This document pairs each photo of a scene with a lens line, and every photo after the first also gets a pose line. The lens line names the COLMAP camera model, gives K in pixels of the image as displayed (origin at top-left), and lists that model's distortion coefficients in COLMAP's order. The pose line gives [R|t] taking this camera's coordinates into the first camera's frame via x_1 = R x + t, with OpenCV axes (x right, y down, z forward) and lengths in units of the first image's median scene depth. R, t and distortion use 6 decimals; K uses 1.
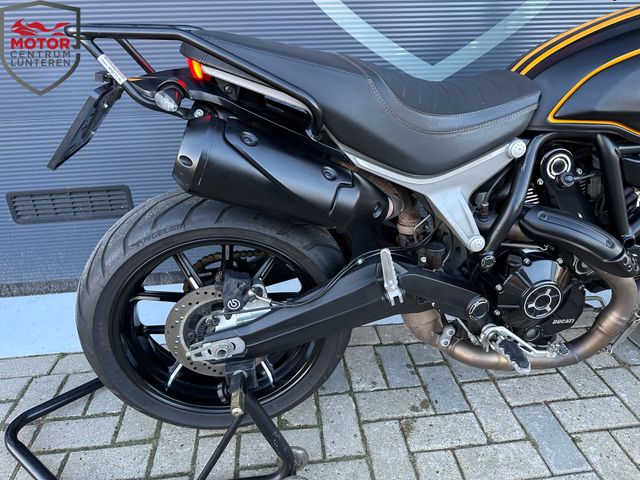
lens RADIAL K [[453.6, 0, 322.4], [0, 453.6, 237.9], [0, 0, 1]] dist [0.042154, -0.064790]
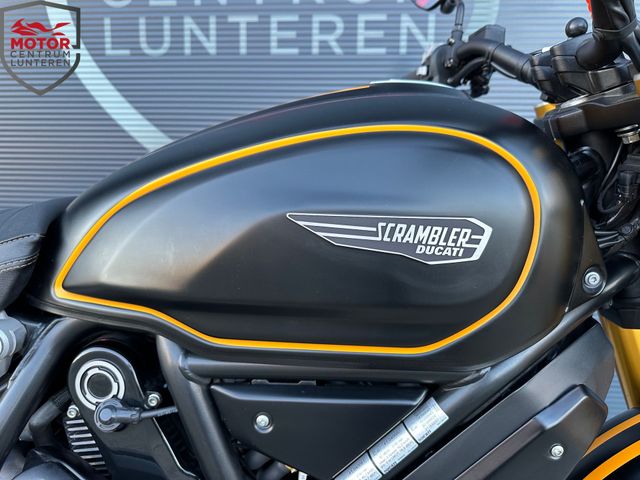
lens RADIAL K [[453.6, 0, 322.3], [0, 453.6, 239.1], [0, 0, 1]] dist [0.042154, -0.064790]
pose [[0.981986, 0.062969, -0.178152, 0.708560], [-0.108898, 0.959109, -0.261248, -0.174910], [0.154417, 0.275943, 0.948689, 0.449019]]
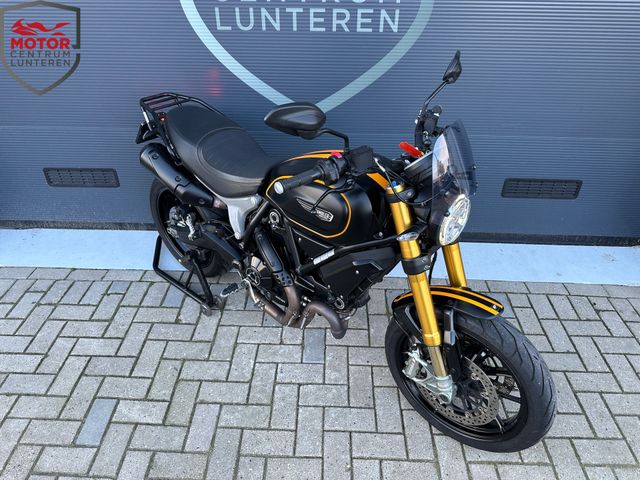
lens RADIAL K [[453.6, 0, 324.0], [0, 453.6, 242.0], [0, 0, 1]] dist [0.042154, -0.064790]
pose [[0.988771, 0.106245, -0.105089, 0.736268], [-0.086488, 0.980338, 0.177364, -0.319119], [0.121867, -0.166283, 0.978518, -0.762921]]
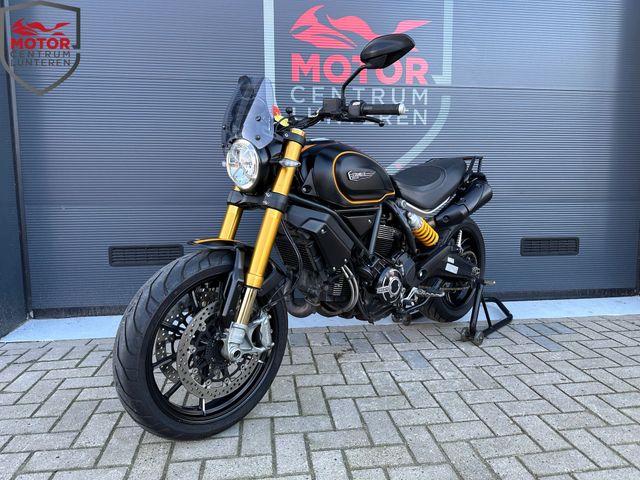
lens RADIAL K [[453.6, 0, 325.0], [0, 453.6, 235.7], [0, 0, 1]] dist [0.042154, -0.064790]
pose [[0.999481, 0.014641, 0.028712, 0.081134], [-0.004647, 0.947015, -0.321155, 0.597038], [-0.031893, 0.320854, 0.946591, -0.945255]]
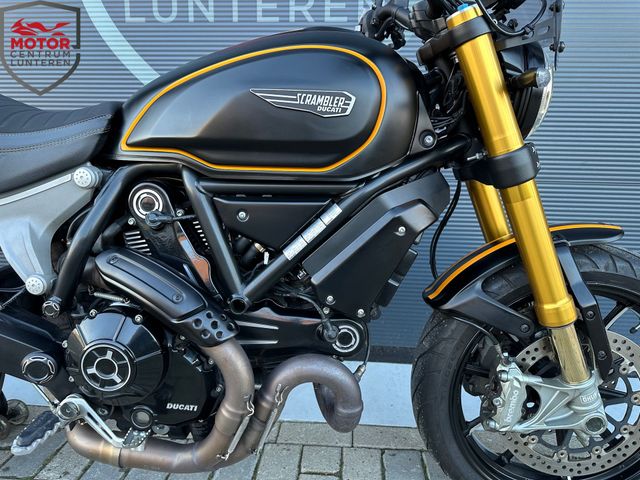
lens RADIAL K [[453.6, 0, 329.9], [0, 453.6, 235.7], [0, 0, 1]] dist [0.042154, -0.064790]
pose [[0.984726, 0.066359, -0.160972, 0.846572], [-0.103414, 0.966694, -0.234113, 0.055227], [0.140075, 0.247184, 0.958790, 0.210578]]
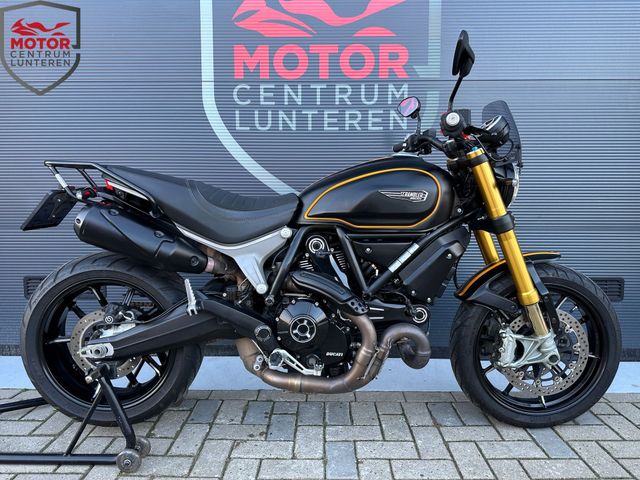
lens RADIAL K [[453.6, 0, 320.6], [0, 453.6, 236.5], [0, 0, 1]] dist [0.042154, -0.064790]
pose [[0.992072, 0.030333, -0.121958, 0.622910], [-0.070569, 0.937451, -0.340888, 0.313528], [0.103989, 0.346792, 0.932160, -0.450767]]
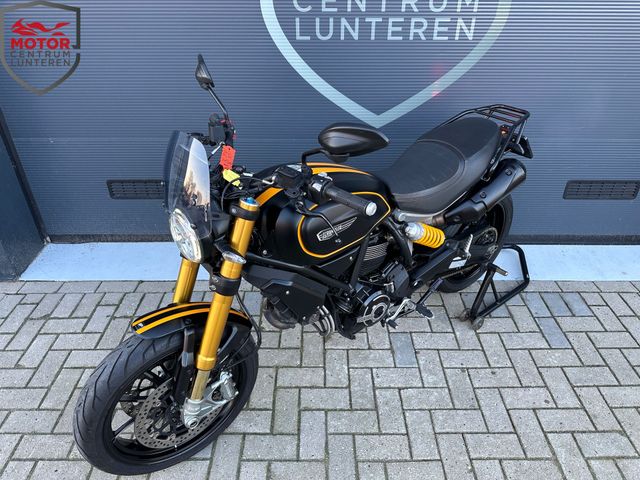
lens RADIAL K [[453.6, 0, 325.1], [0, 453.6, 238.3], [0, 0, 1]] dist [0.042154, -0.064790]
pose [[0.994117, 0.076168, -0.077004, 0.315828], [-0.065540, 0.989054, 0.132203, -0.236952], [0.086230, -0.126379, 0.988227, -0.820332]]
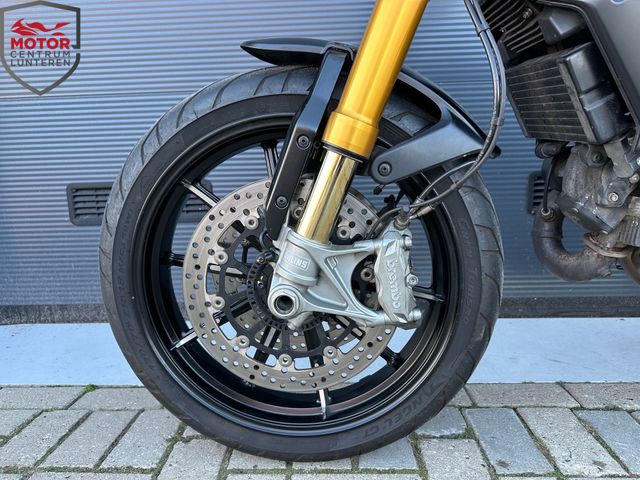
lens RADIAL K [[453.6, 0, 322.5], [0, 453.6, 246.2], [0, 0, 1]] dist [0.042154, -0.064790]
pose [[0.988198, 0.024028, -0.151288, -0.168414], [-0.061715, 0.966372, -0.249633, 0.275609], [0.140202, 0.256024, 0.956449, 0.454493]]
